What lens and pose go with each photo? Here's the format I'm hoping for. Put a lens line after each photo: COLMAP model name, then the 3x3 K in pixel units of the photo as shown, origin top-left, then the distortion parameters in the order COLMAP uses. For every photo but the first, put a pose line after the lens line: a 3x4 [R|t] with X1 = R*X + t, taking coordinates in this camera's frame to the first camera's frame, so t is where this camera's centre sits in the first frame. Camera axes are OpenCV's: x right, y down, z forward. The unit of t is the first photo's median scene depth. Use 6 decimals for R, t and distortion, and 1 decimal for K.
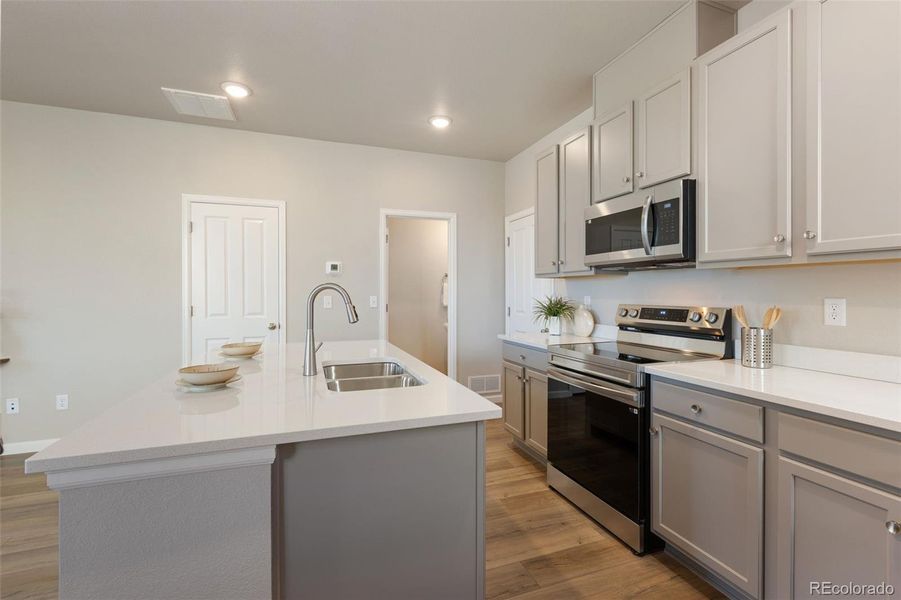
lens RADIAL K [[403.1, 0, 449.7], [0, 403.1, 294.5], [0, 0, 1]] dist [-0.001024, -0.000222]
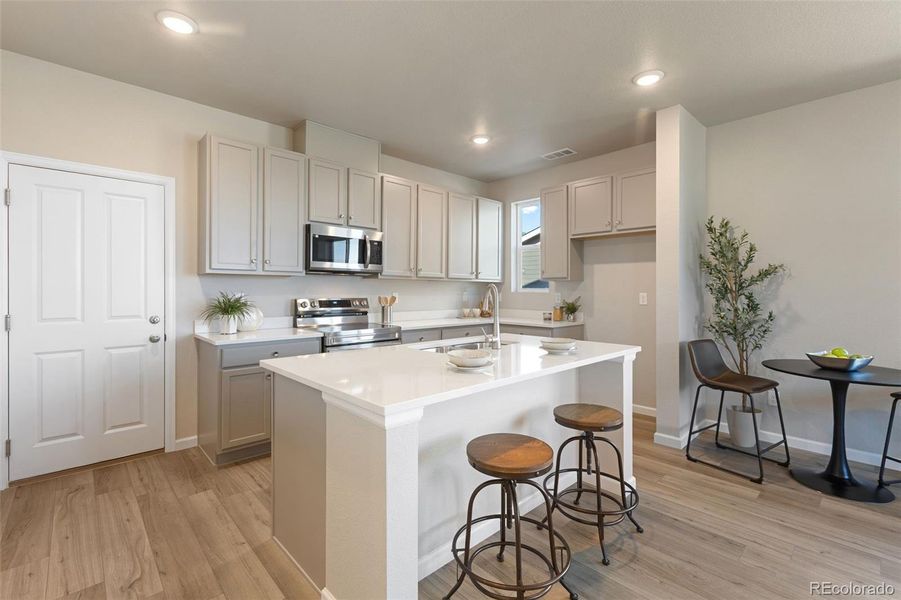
lens RADIAL K [[407.9, 0, 449.8], [0, 407.9, 294.6], [0, 0, 1]] dist [-0.002272, -0.000359]
pose [[-0.391479, -0.002807, 0.920183, -1.100558], [-0.000972, 0.999996, 0.002637, 0.007565], [-0.920187, 0.000138, -0.391480, 1.210674]]
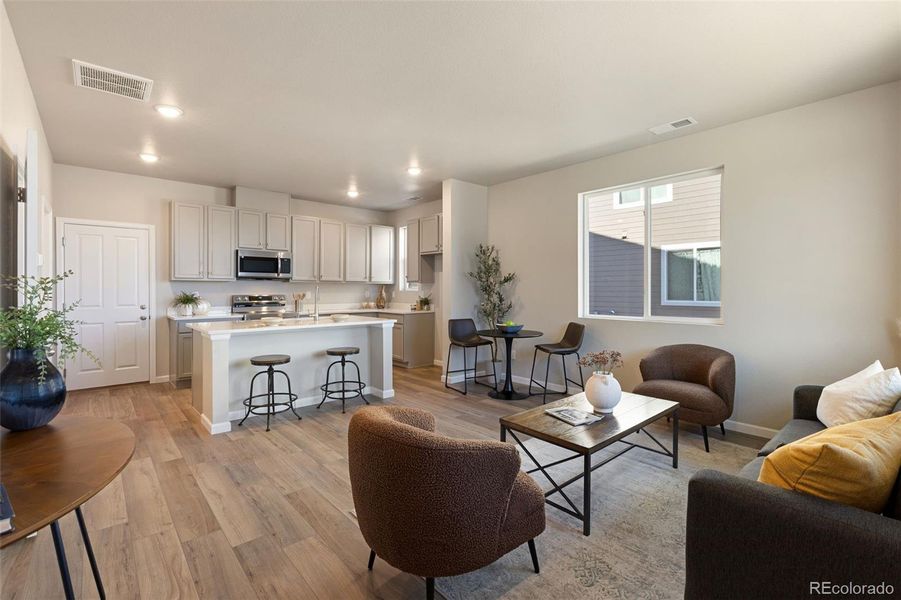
lens RADIAL K [[403.1, 0, 449.7], [0, 403.1, 294.5], [0, 0, 1]] dist [-0.001024, -0.000222]
pose [[-0.372078, -0.004730, 0.928189, -2.188914], [0.001104, 0.999984, 0.005538, 0.012247], [-0.928201, 0.003085, -0.372067, 0.841042]]
